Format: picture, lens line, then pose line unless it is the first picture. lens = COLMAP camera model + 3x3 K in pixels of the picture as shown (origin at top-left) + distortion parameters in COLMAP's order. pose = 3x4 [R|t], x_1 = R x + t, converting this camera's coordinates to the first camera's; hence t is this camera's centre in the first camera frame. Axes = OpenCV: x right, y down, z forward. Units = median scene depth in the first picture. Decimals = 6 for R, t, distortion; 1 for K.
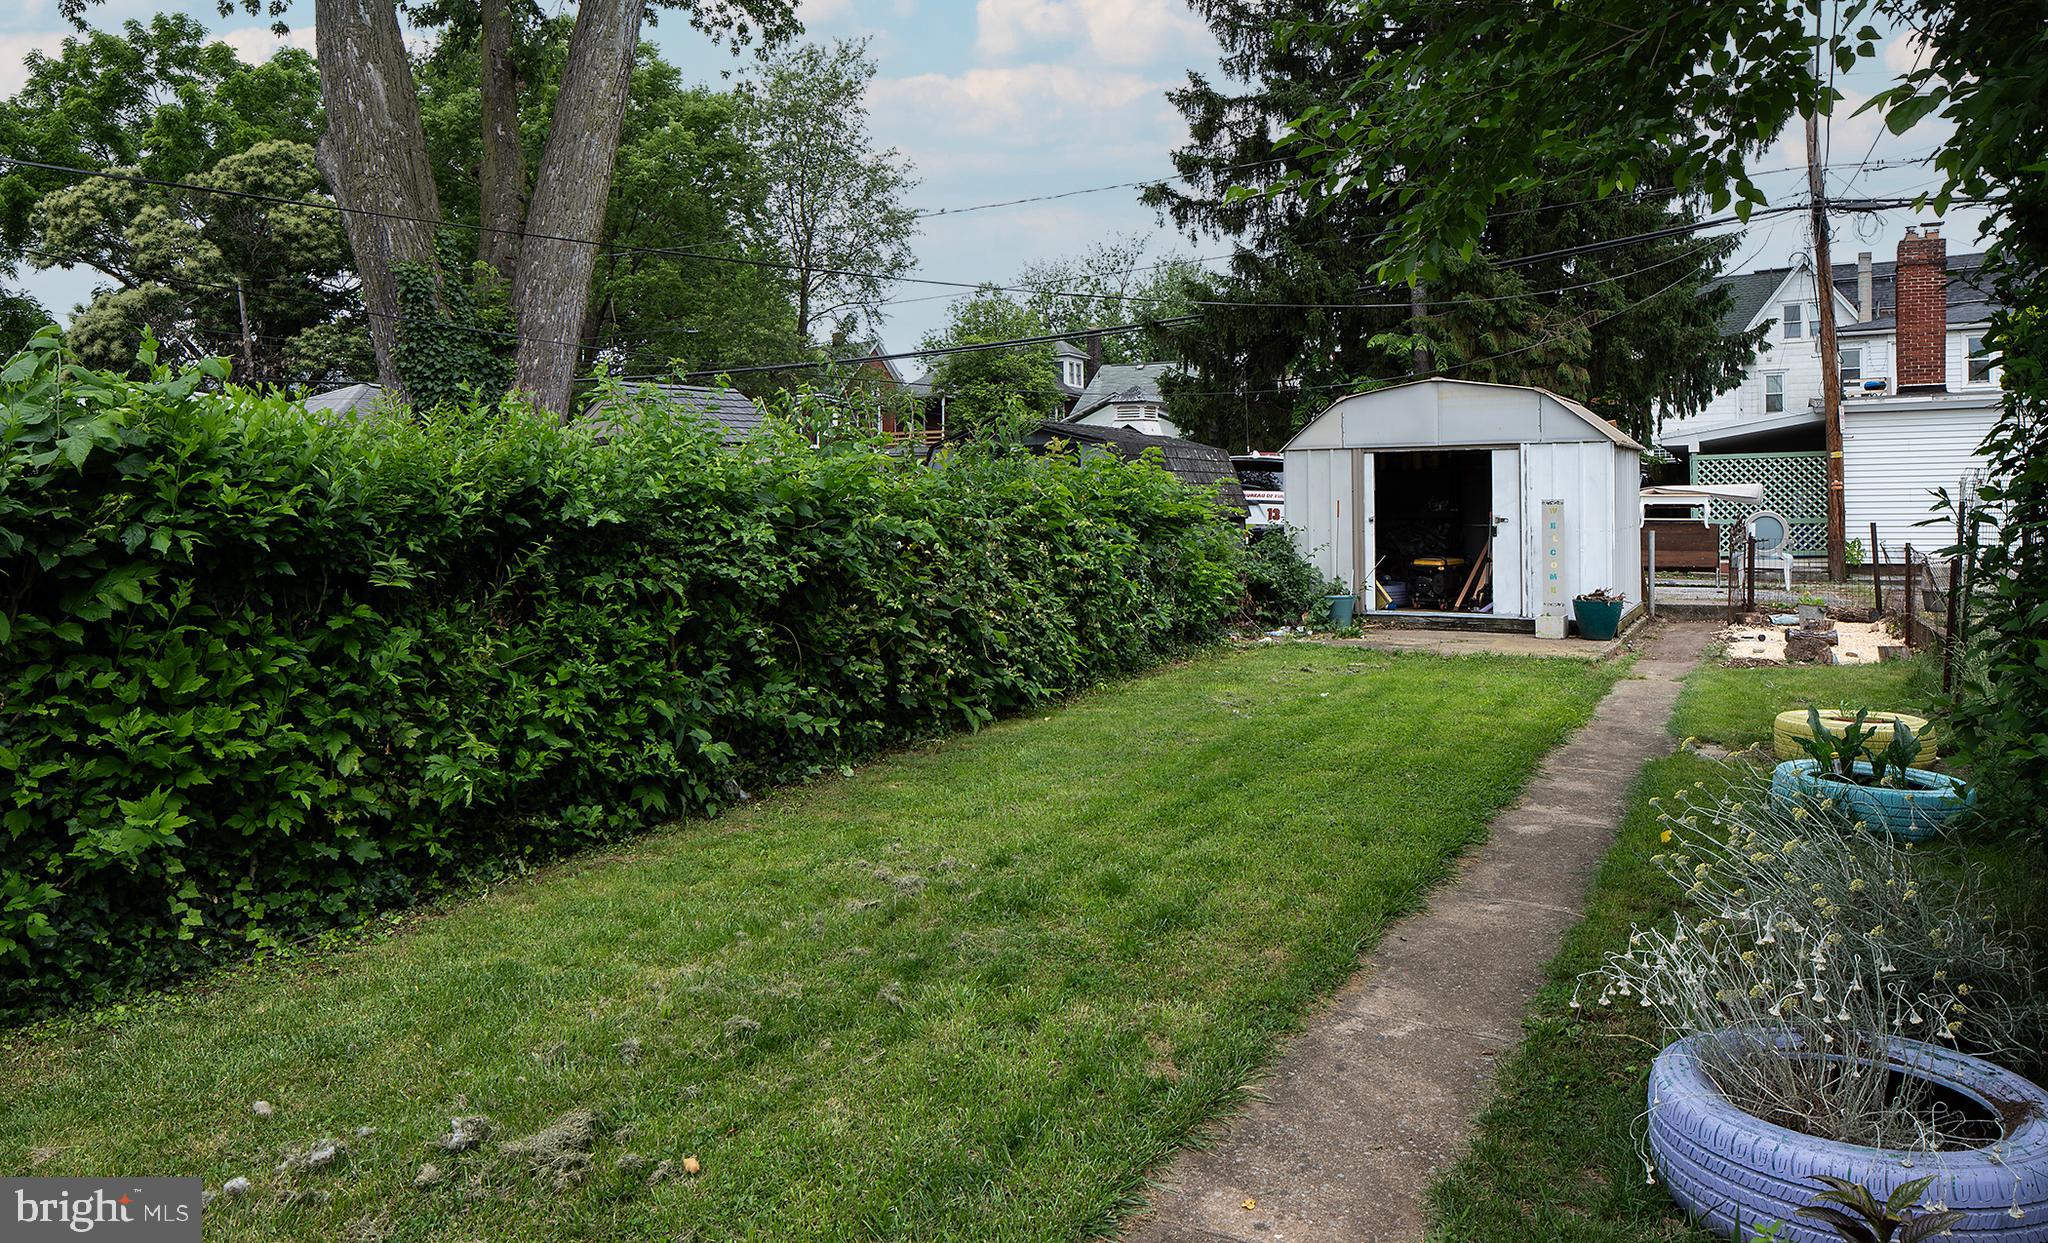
lens RADIAL K [[1384.5, 0, 1018.1], [0, 1384.5, 606.5], [0, 0, 1]] dist [-0.016315, 0.009396]
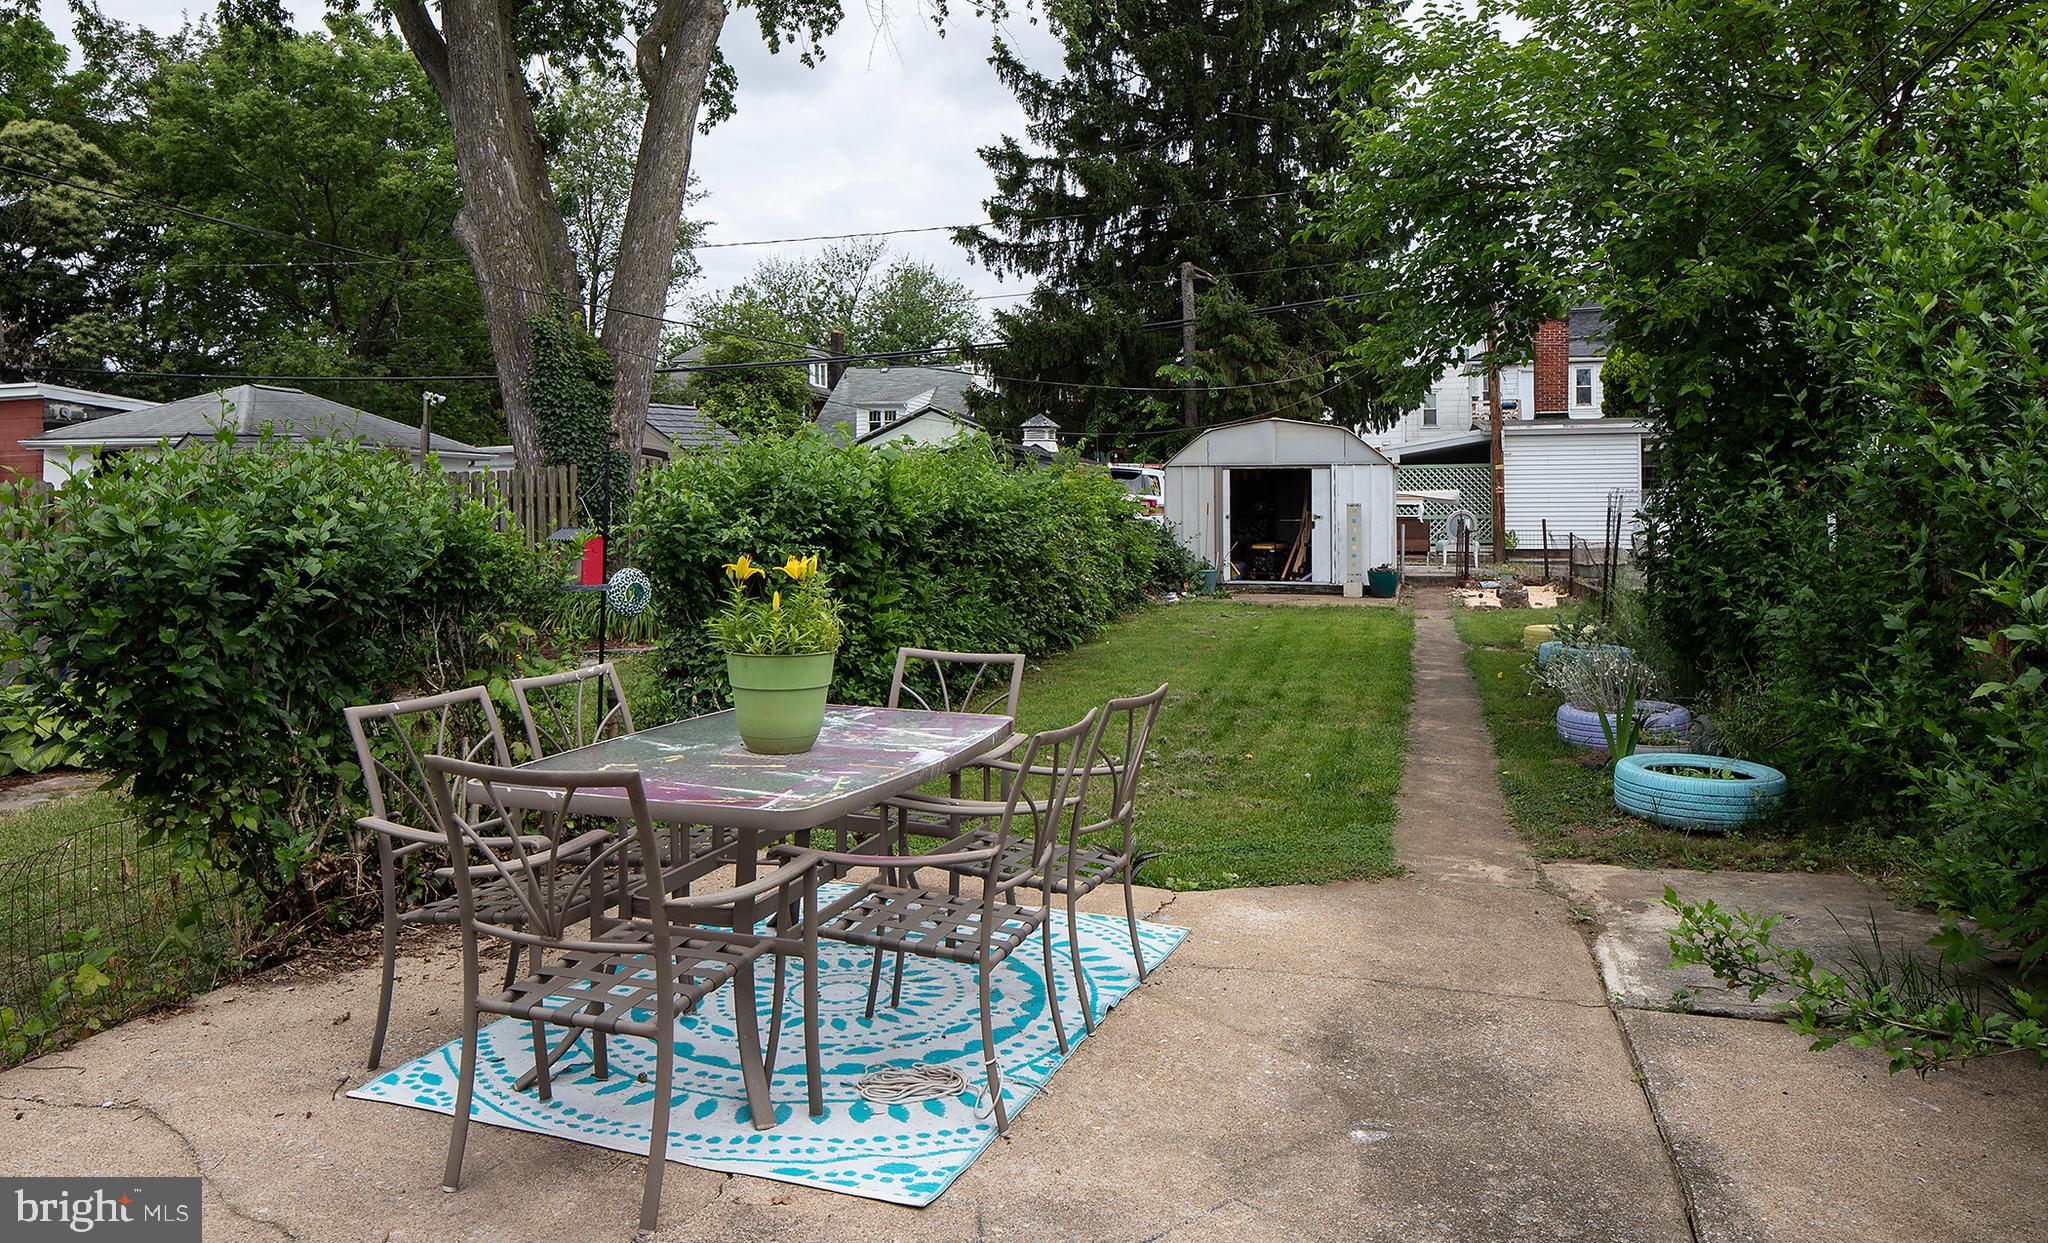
lens RADIAL K [[1384.5, 0, 1029.5], [0, 1384.5, 625.5], [0, 0, 1]] dist [-0.016315, 0.009396]
pose [[0.972705, -0.015987, 0.231494, -0.135346], [0.011724, 0.999736, 0.019780, 0.009125], [-0.231749, -0.016526, 0.972635, -0.165349]]
